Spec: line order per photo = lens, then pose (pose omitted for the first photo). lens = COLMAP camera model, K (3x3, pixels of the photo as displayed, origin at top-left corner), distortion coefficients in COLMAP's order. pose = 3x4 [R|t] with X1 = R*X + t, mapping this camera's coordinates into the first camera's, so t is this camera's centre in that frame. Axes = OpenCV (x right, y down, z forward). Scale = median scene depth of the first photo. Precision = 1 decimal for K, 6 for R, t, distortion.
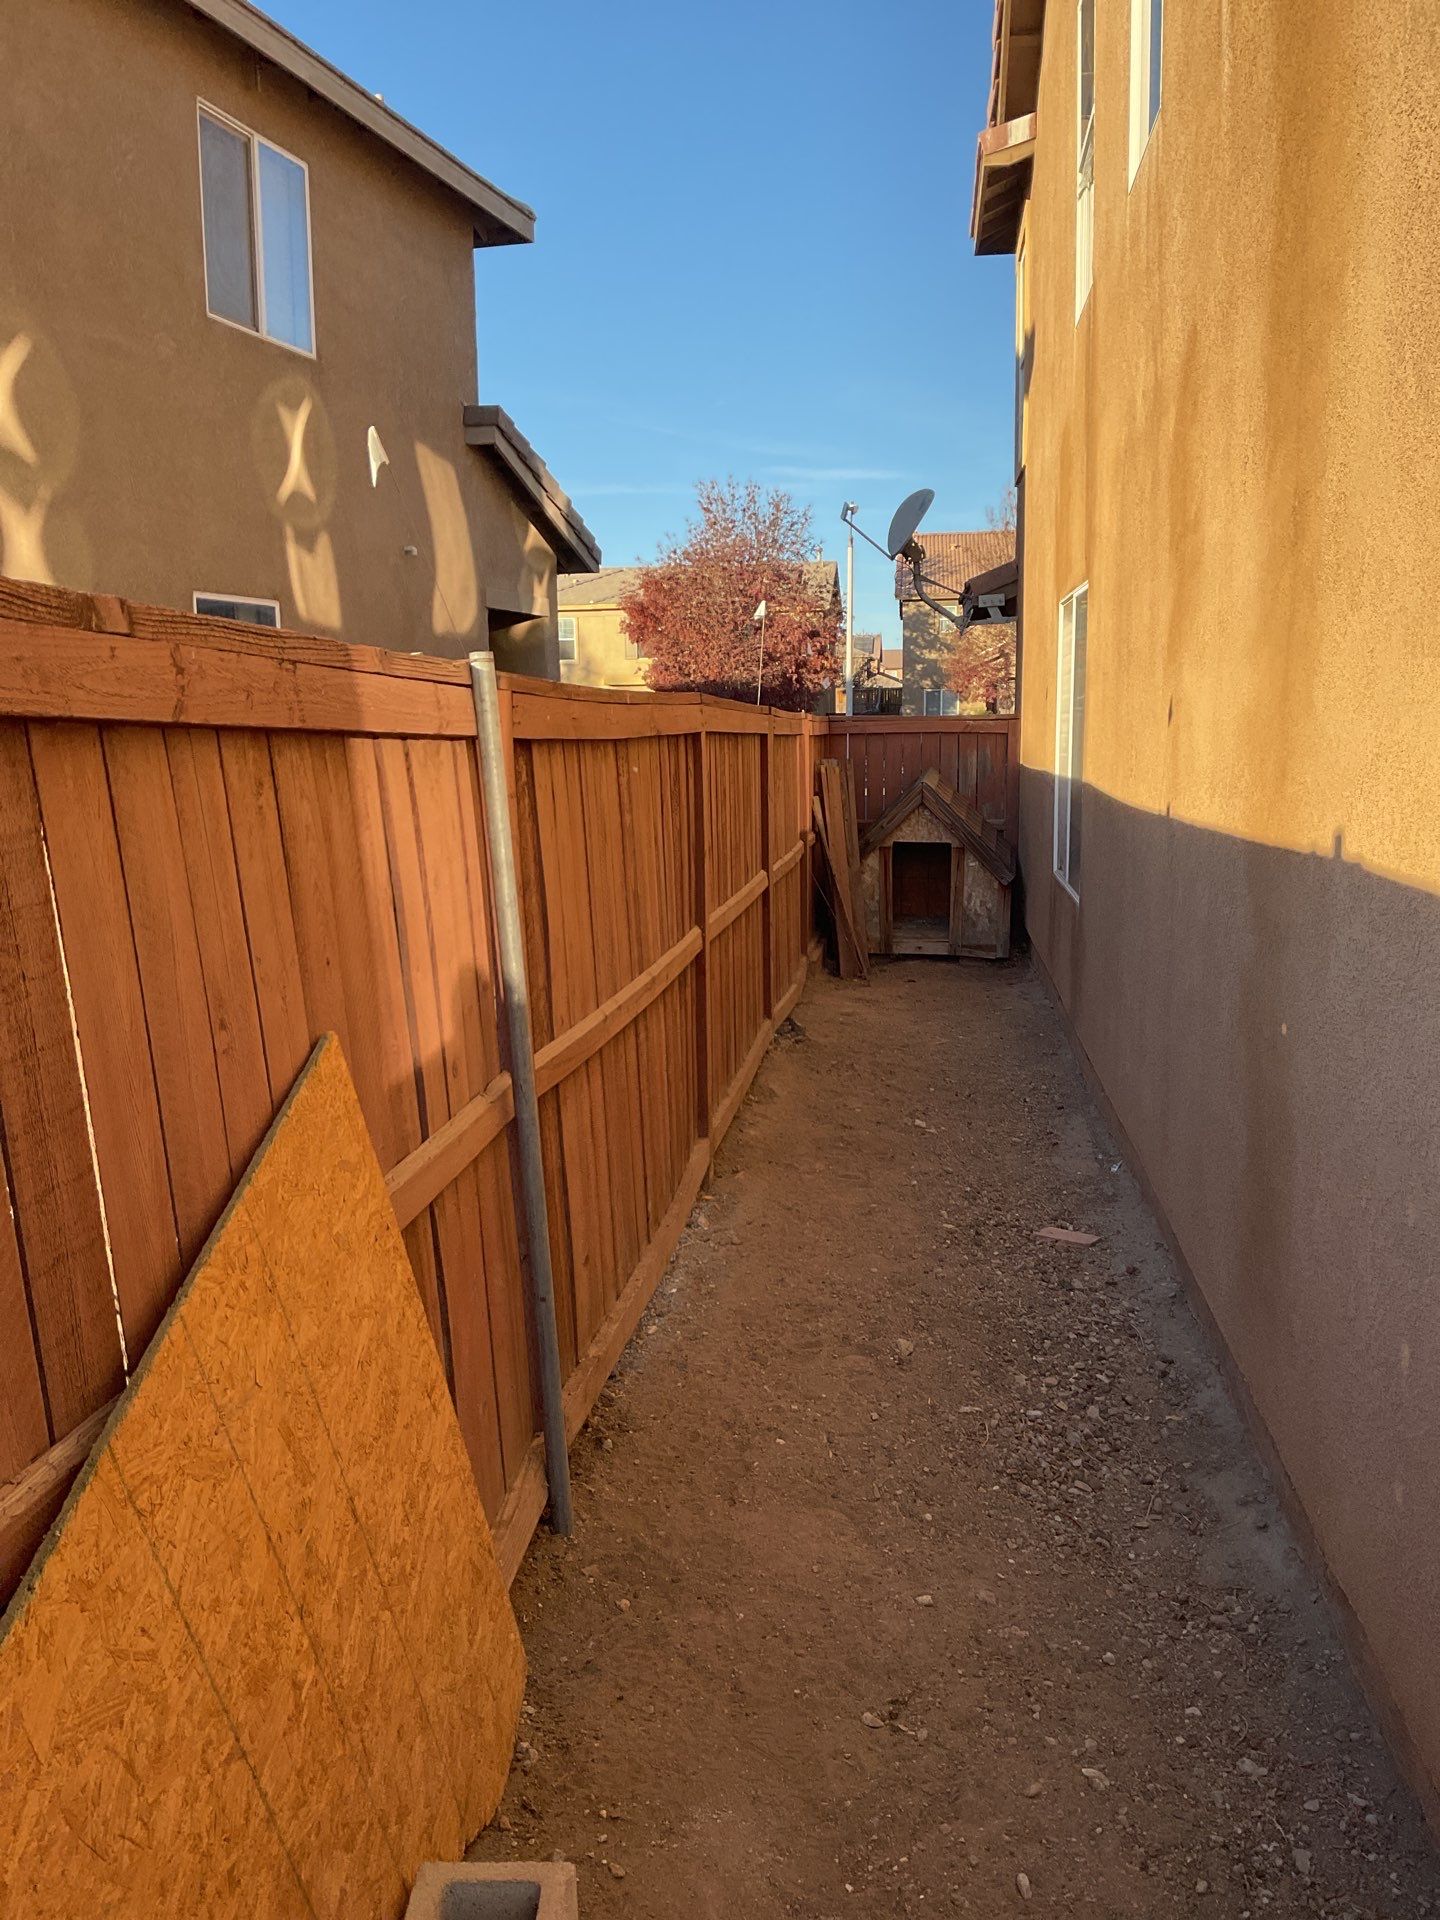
lens RADIAL K [[1567.1, 0, 737.4], [0, 1567.1, 968.8], [0, 0, 1]] dist [0.063881, -0.106649]
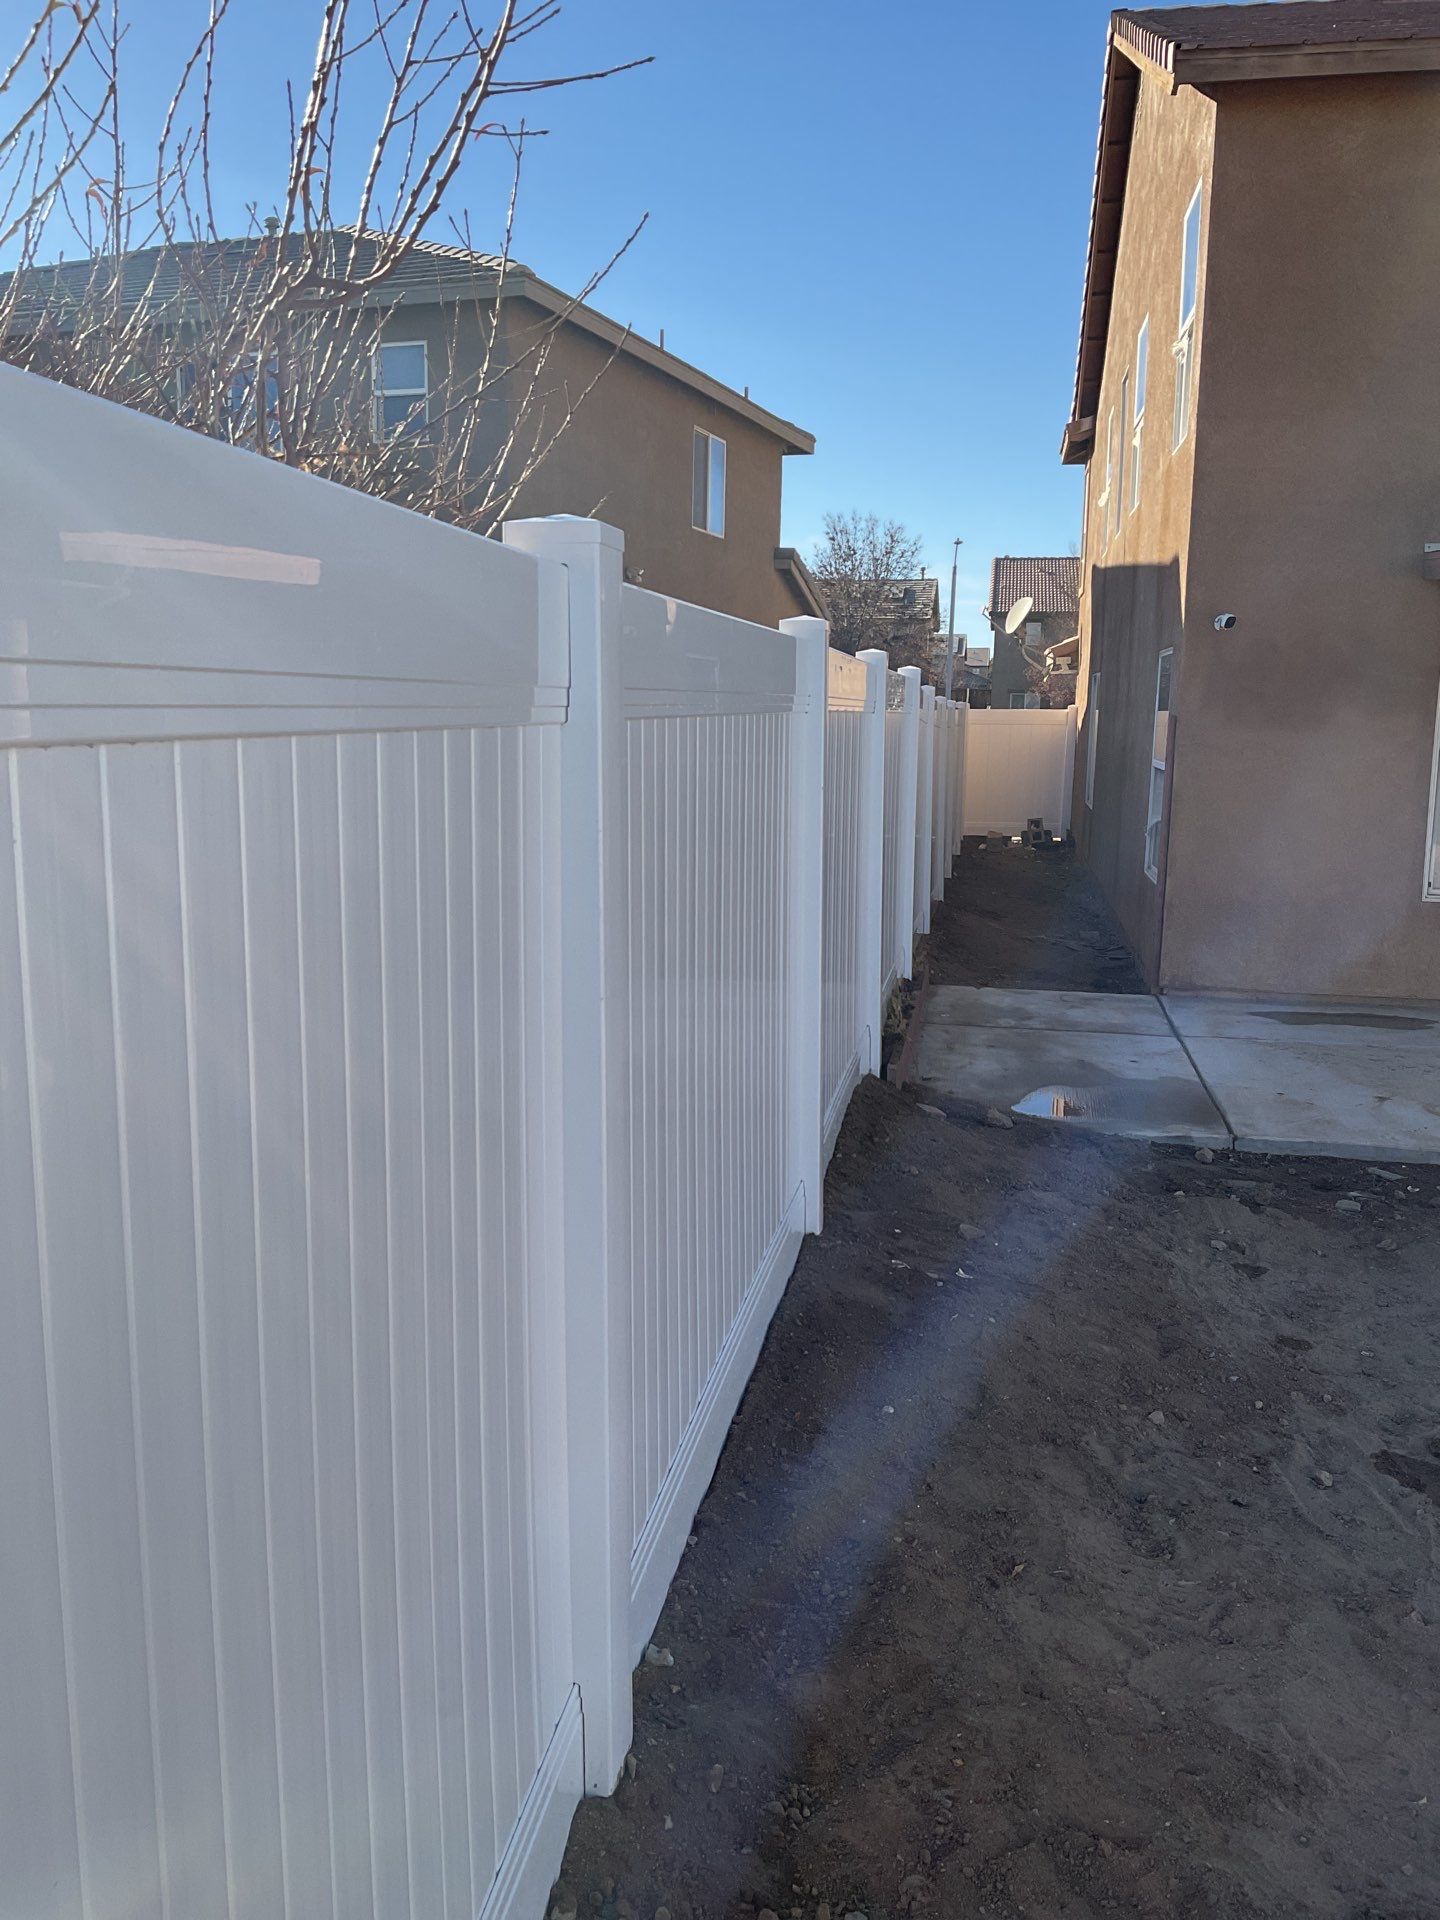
lens RADIAL K [[1567.1, 0, 703.0], [0, 1567.1, 962.9], [0, 0, 1]] dist [0.063881, -0.106649]
pose [[0.997153, 0.041200, -0.063152, -0.119503], [-0.041024, 0.999150, 0.004080, 0.118597], [0.063266, -0.001478, 0.997996, -0.812737]]
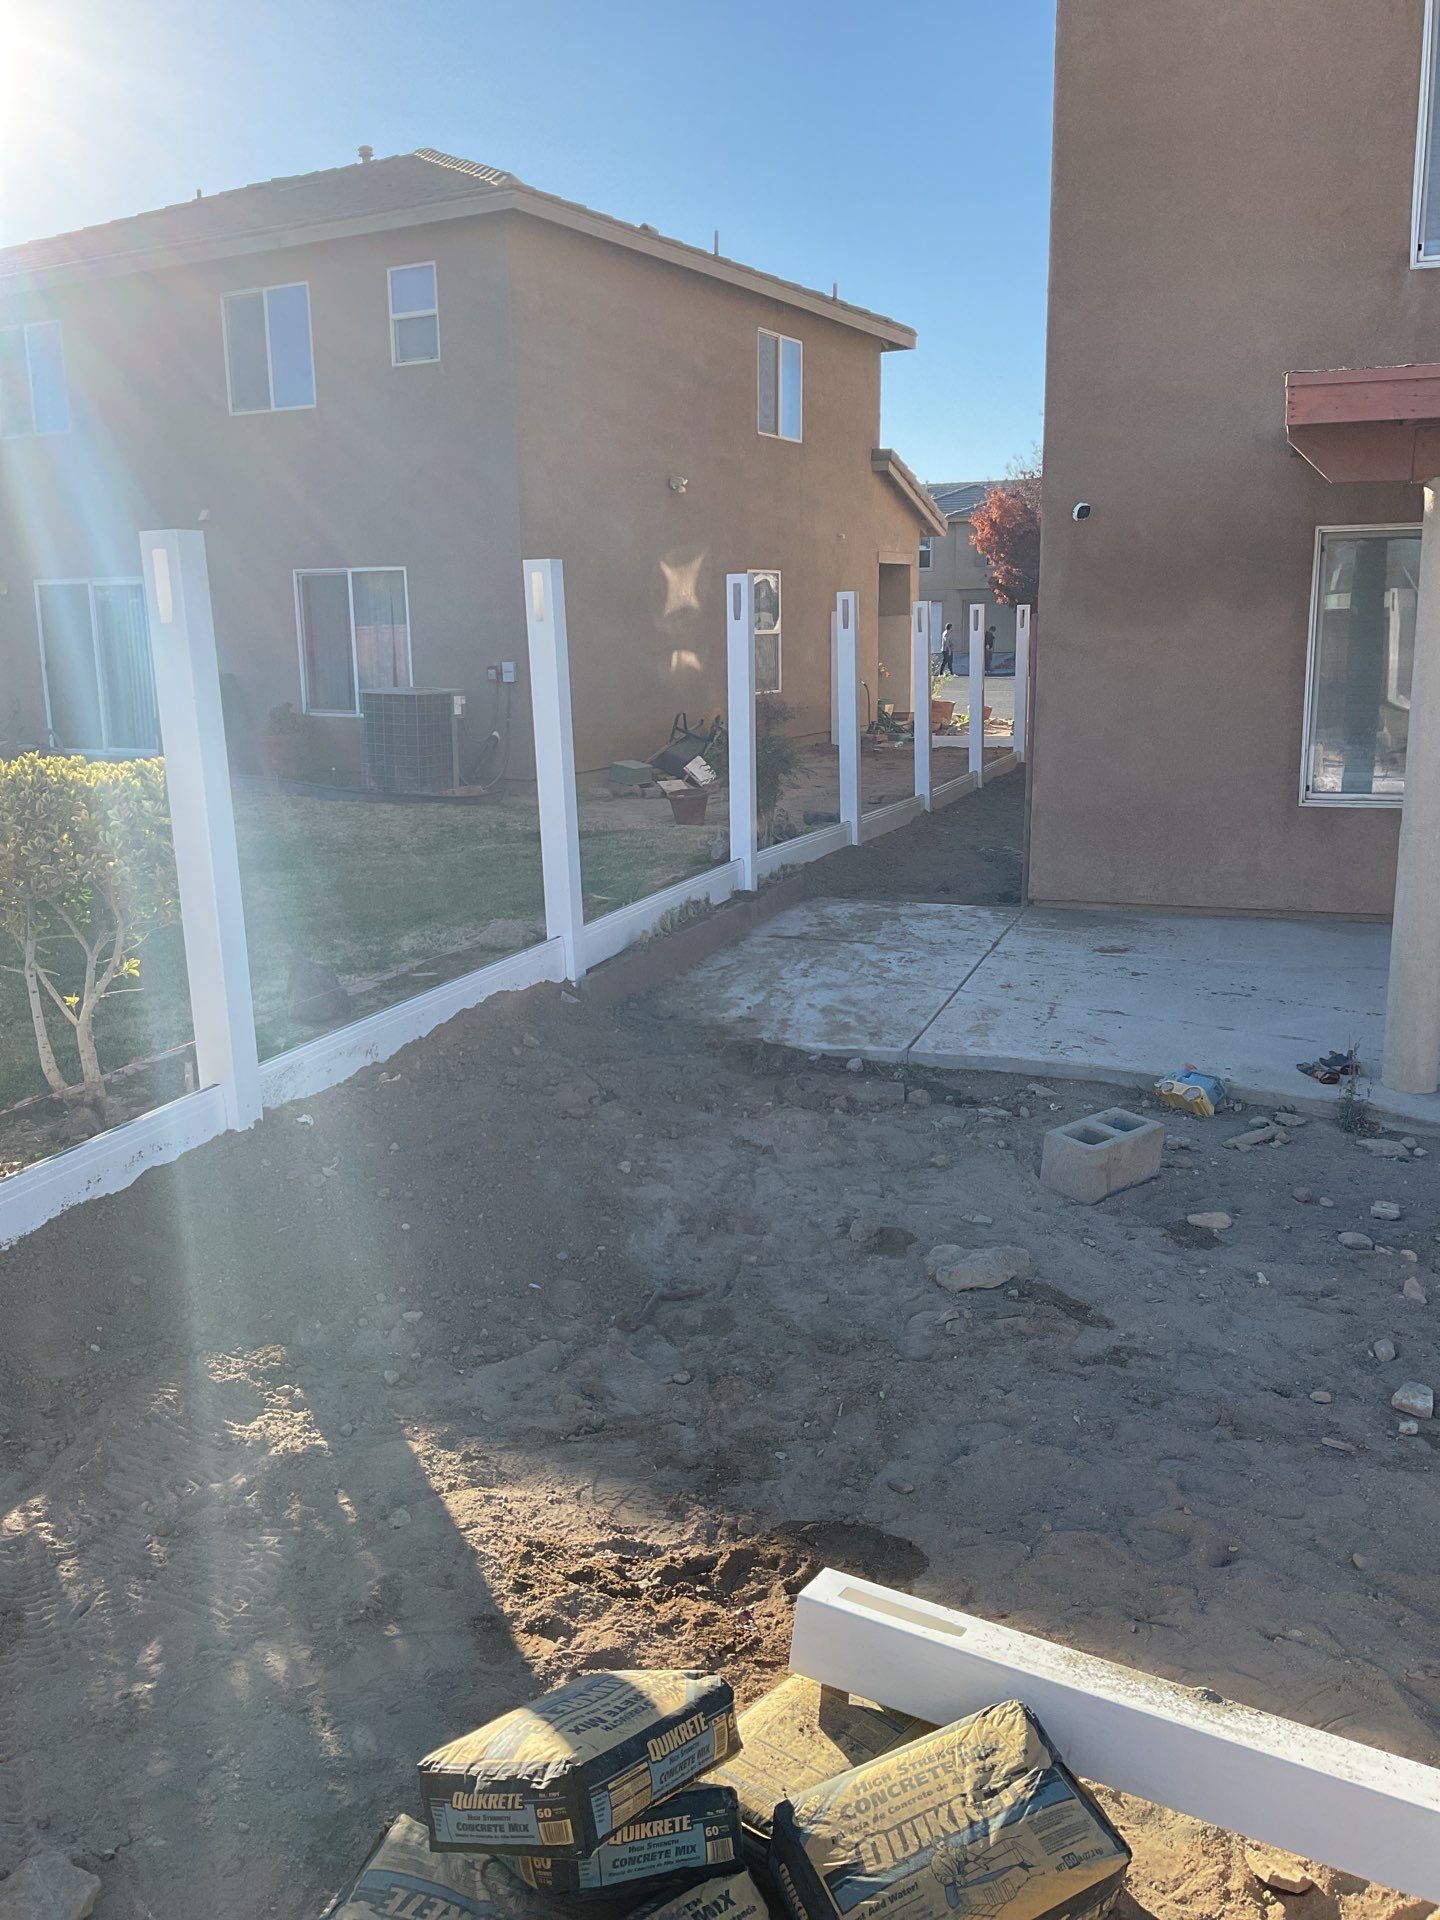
lens RADIAL K [[1567.1, 0, 718.3], [0, 1567.1, 949.4], [0, 0, 1]] dist [0.063881, -0.106649]
pose [[0.973217, 0.046233, -0.225190, 0.083154], [-0.034458, 0.997839, 0.055945, 0.111327], [0.227290, -0.046687, 0.972707, -0.781706]]
